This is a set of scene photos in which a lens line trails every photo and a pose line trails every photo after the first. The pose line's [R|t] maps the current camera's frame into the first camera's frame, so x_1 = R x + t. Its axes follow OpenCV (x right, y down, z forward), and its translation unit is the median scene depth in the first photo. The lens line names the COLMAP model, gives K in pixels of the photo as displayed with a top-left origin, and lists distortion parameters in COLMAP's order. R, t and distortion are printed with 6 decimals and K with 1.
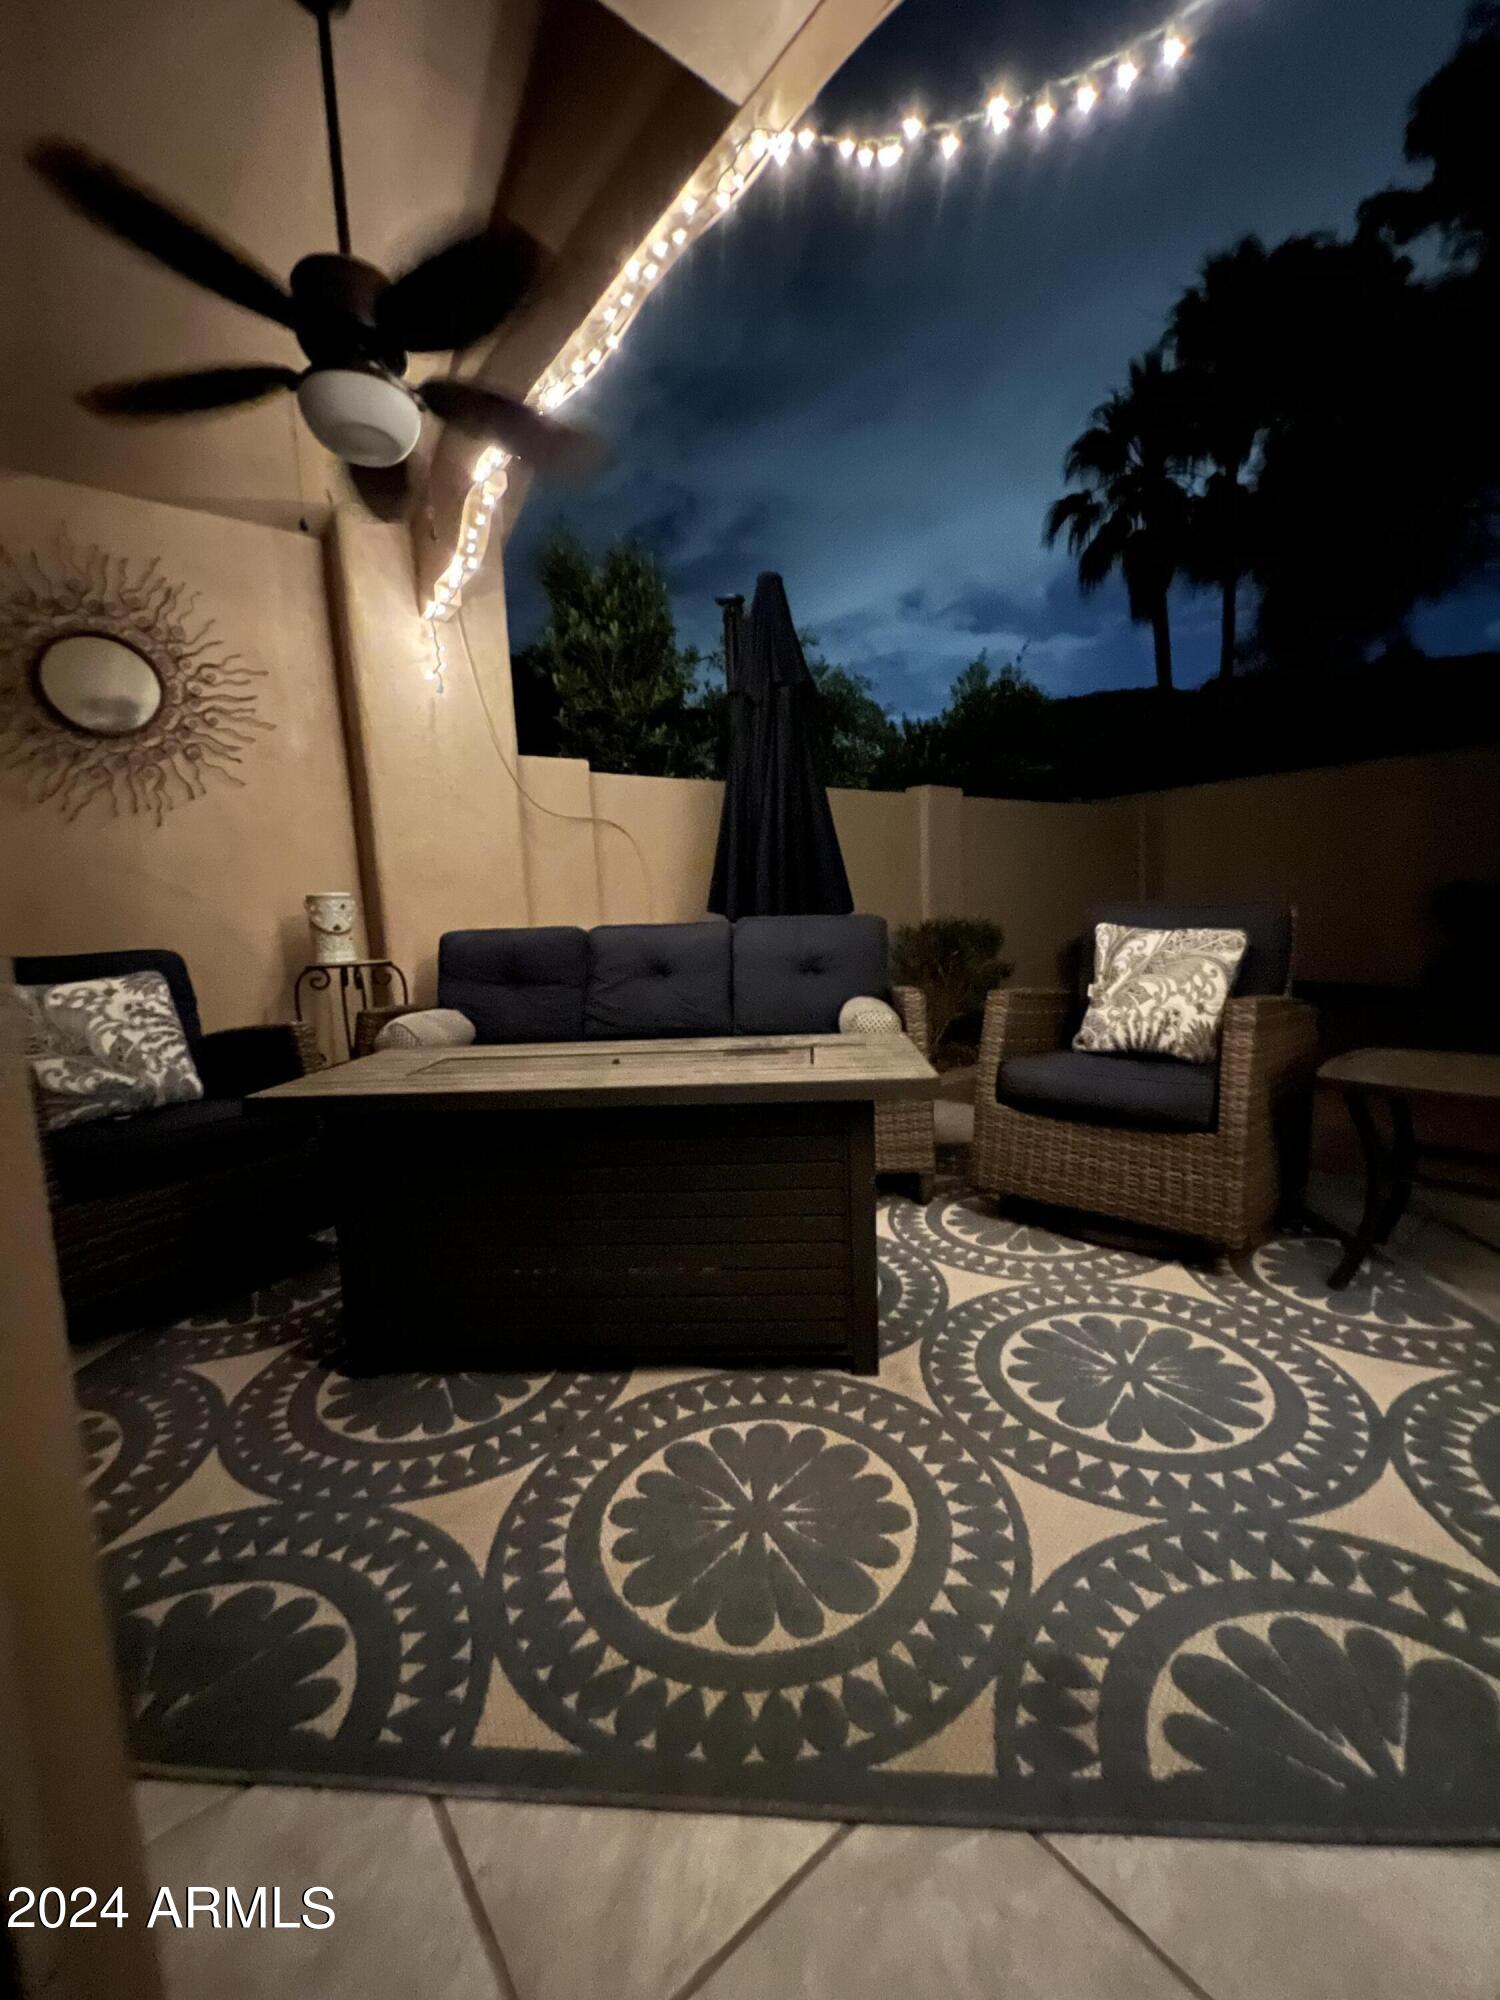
lens RADIAL K [[708.7, 0, 754.3], [0, 708.7, 948.3], [0, 0, 1]] dist [-0.002008, 0.000113]
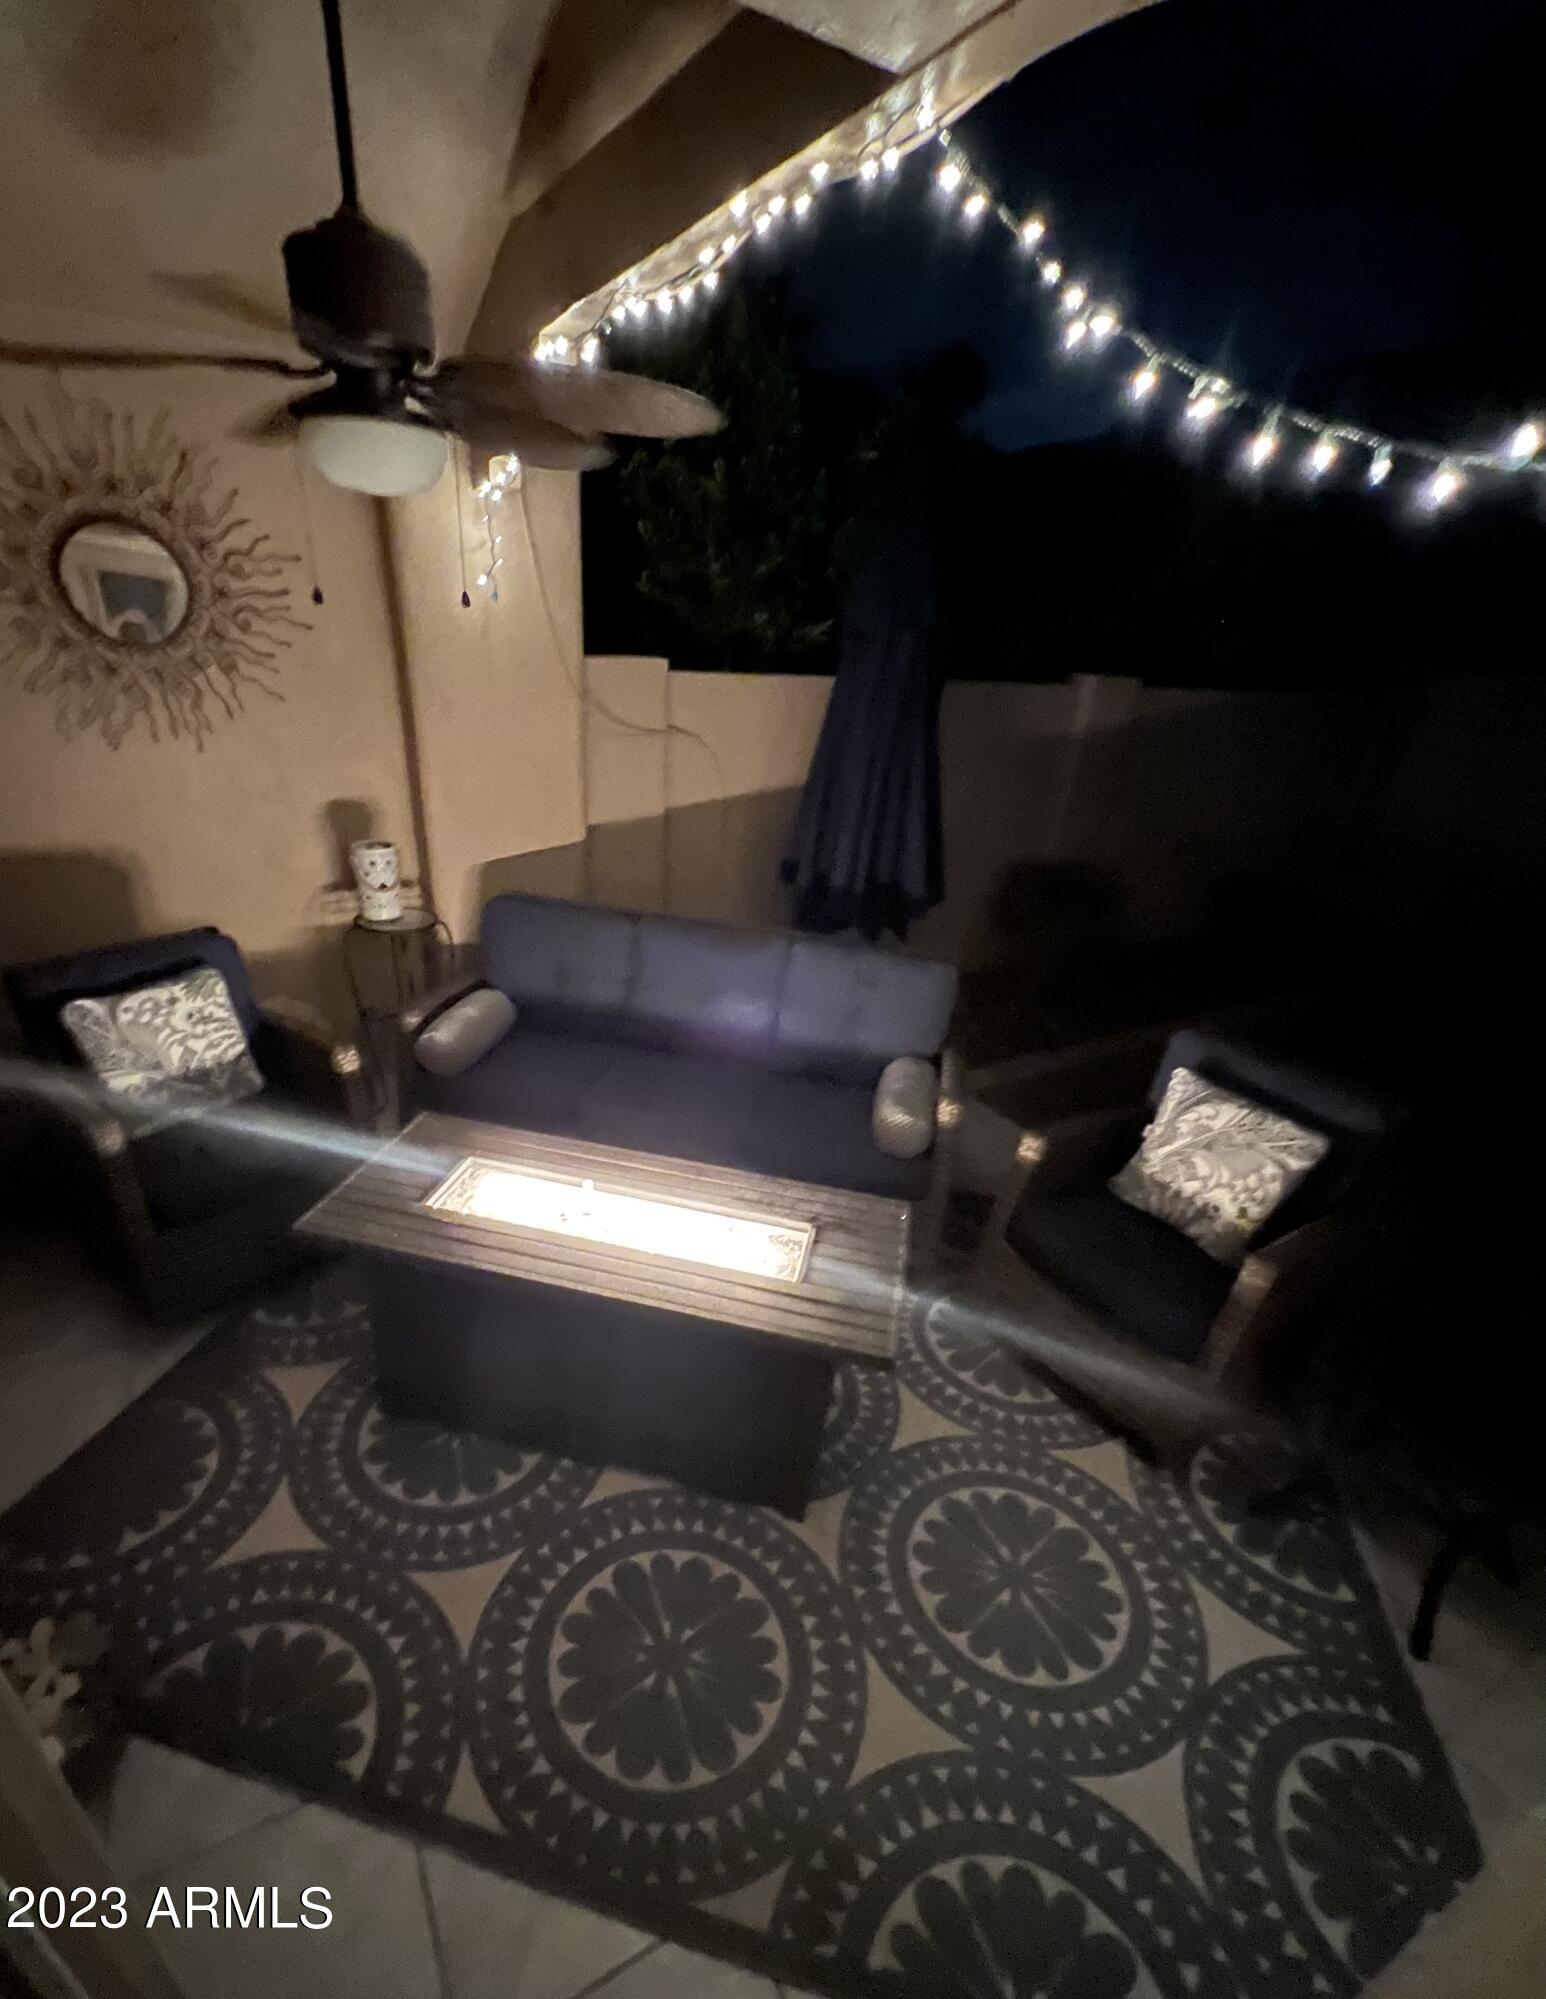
lens RADIAL K [[794.4, 0, 761.2], [0, 794.4, 996.7], [0, 0, 1]] dist [-0.001044, -0.000974]
pose [[0.981248, 0.172618, -0.085766, 0.064630], [-0.134312, 0.931481, 0.338089, -0.636193], [0.138250, -0.320230, 0.937198, 0.025496]]
